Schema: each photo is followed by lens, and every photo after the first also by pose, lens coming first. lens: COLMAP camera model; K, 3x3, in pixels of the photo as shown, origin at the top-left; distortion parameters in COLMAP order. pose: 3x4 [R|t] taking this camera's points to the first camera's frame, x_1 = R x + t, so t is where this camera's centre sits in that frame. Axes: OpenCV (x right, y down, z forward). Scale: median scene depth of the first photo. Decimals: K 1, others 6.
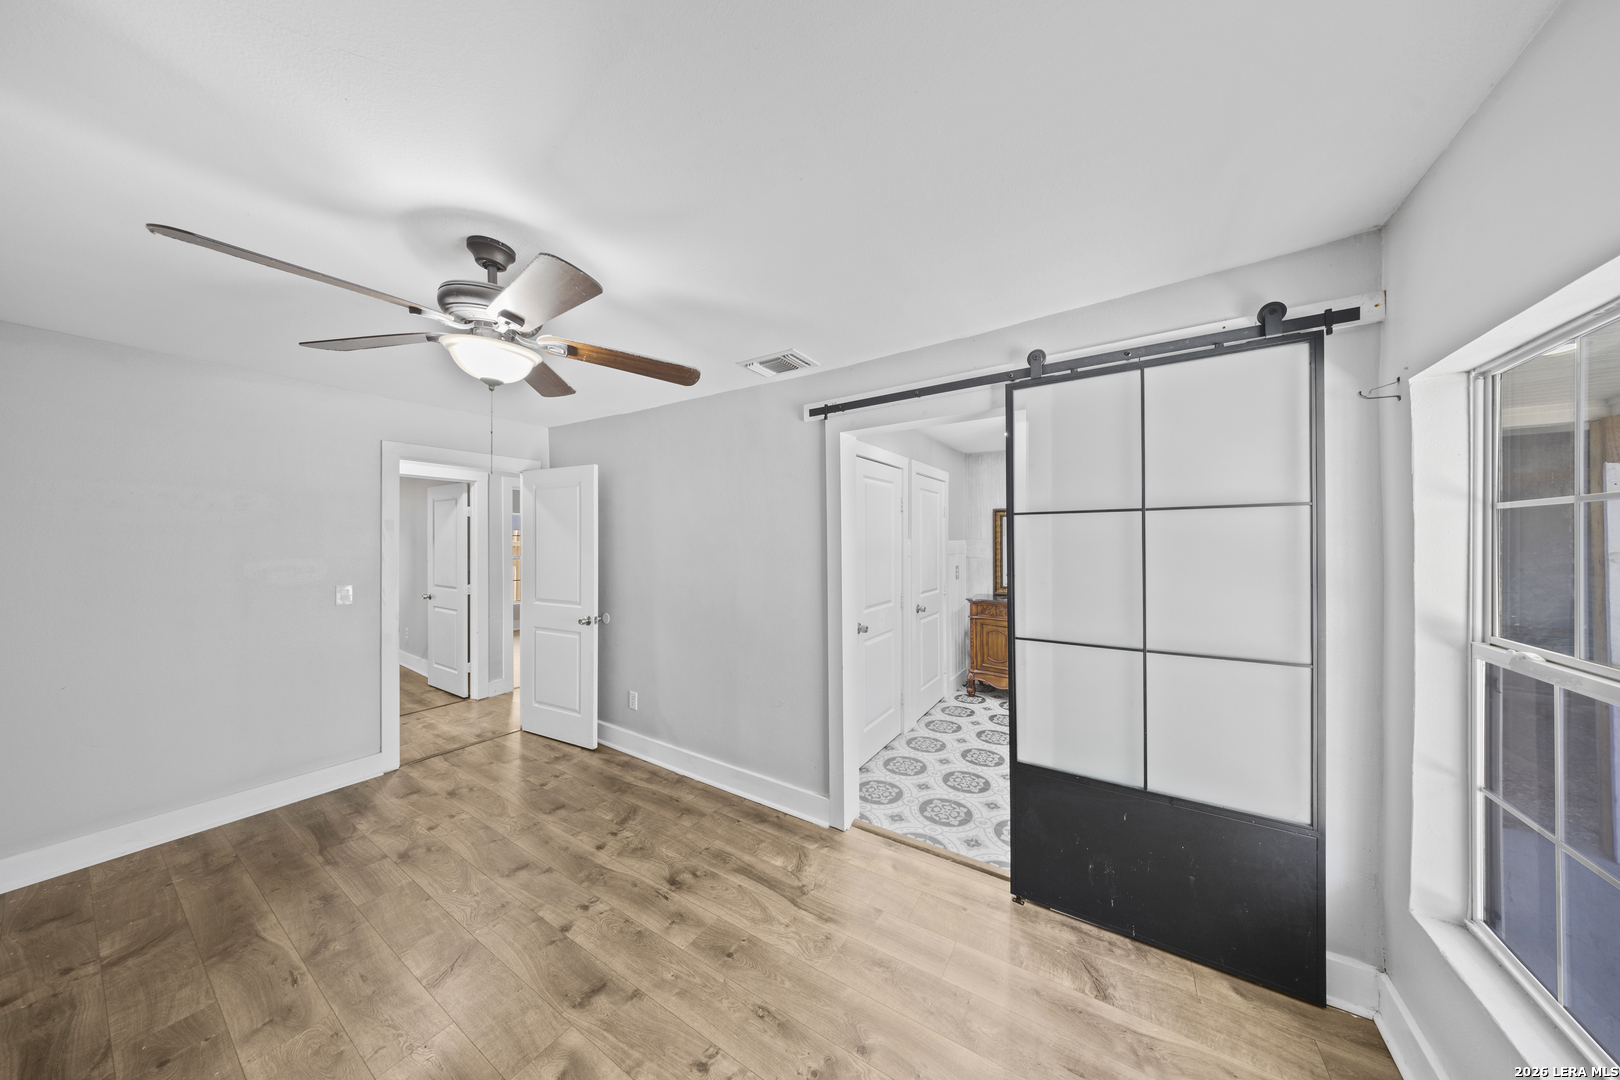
lens RADIAL K [[481.9, 0, 811.3], [0, 481.9, 544.1], [0, 0, 1]] dist [-0.001848, -0.000028]
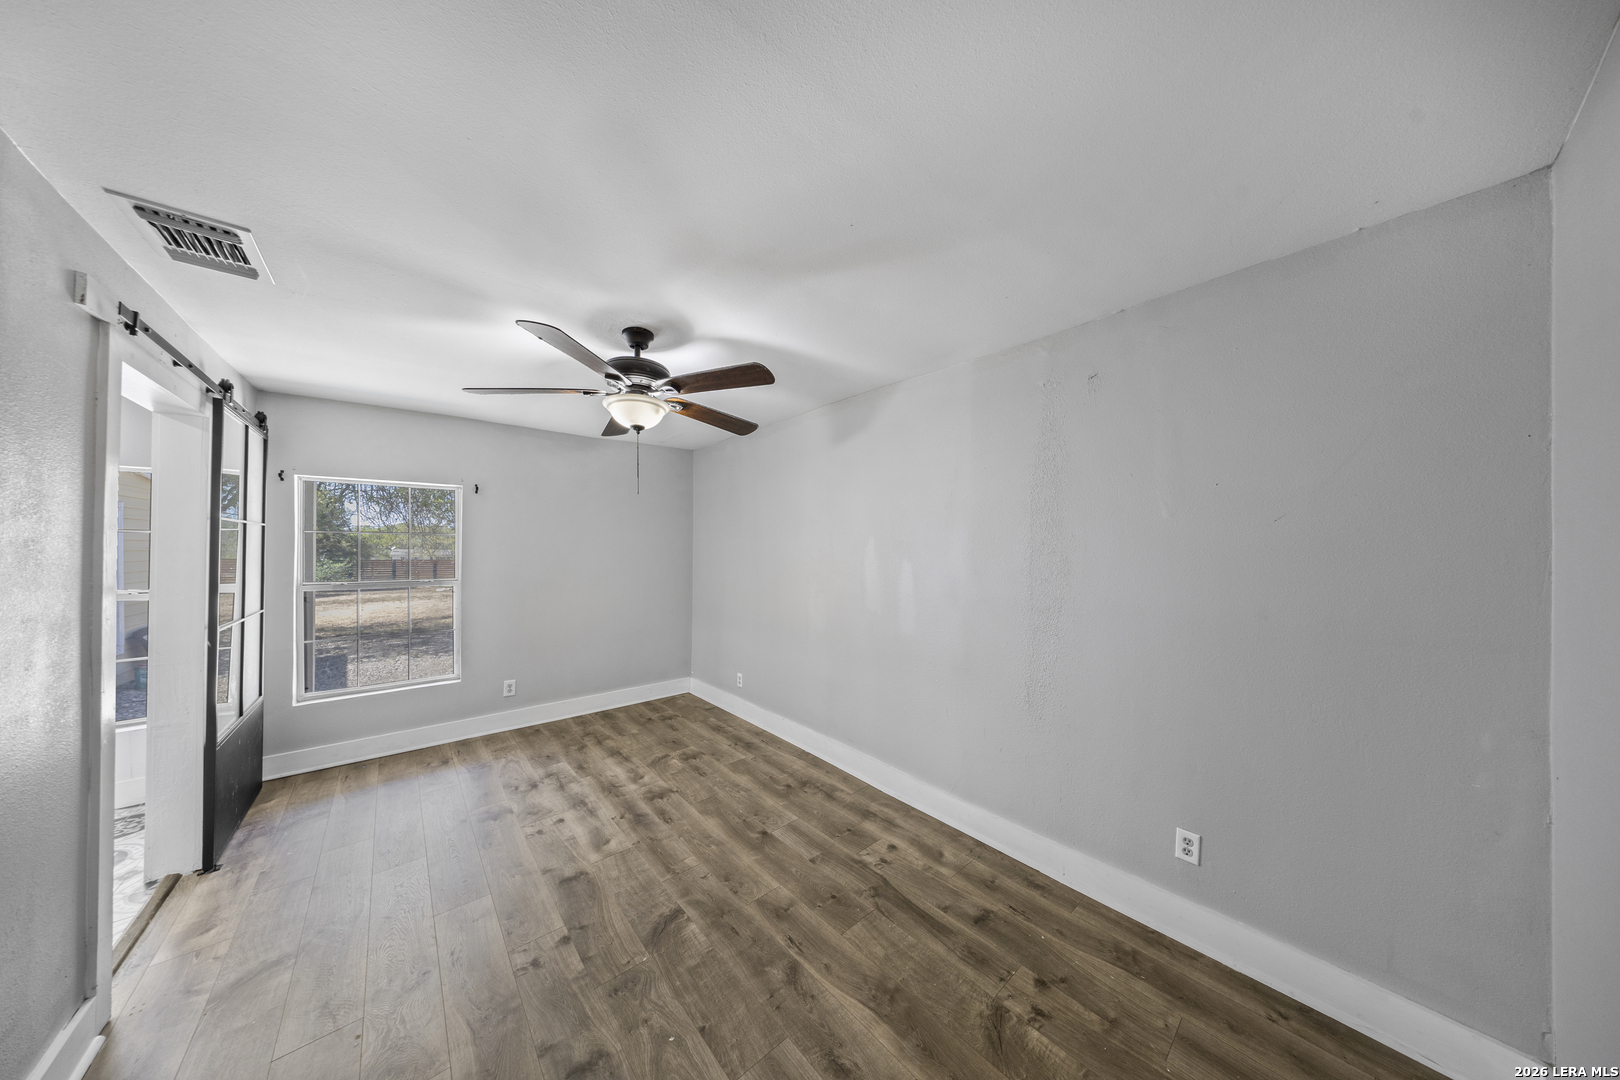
lens RADIAL K [[481.9, 0, 811.3], [0, 481.9, 544.1], [0, 0, 1]] dist [-0.001848, -0.000028]
pose [[-0.957002, 0.003233, 0.290064, -1.403167], [0.001571, 0.999981, -0.005961, 0.021627], [-0.290078, -0.005249, -0.956989, 1.981823]]
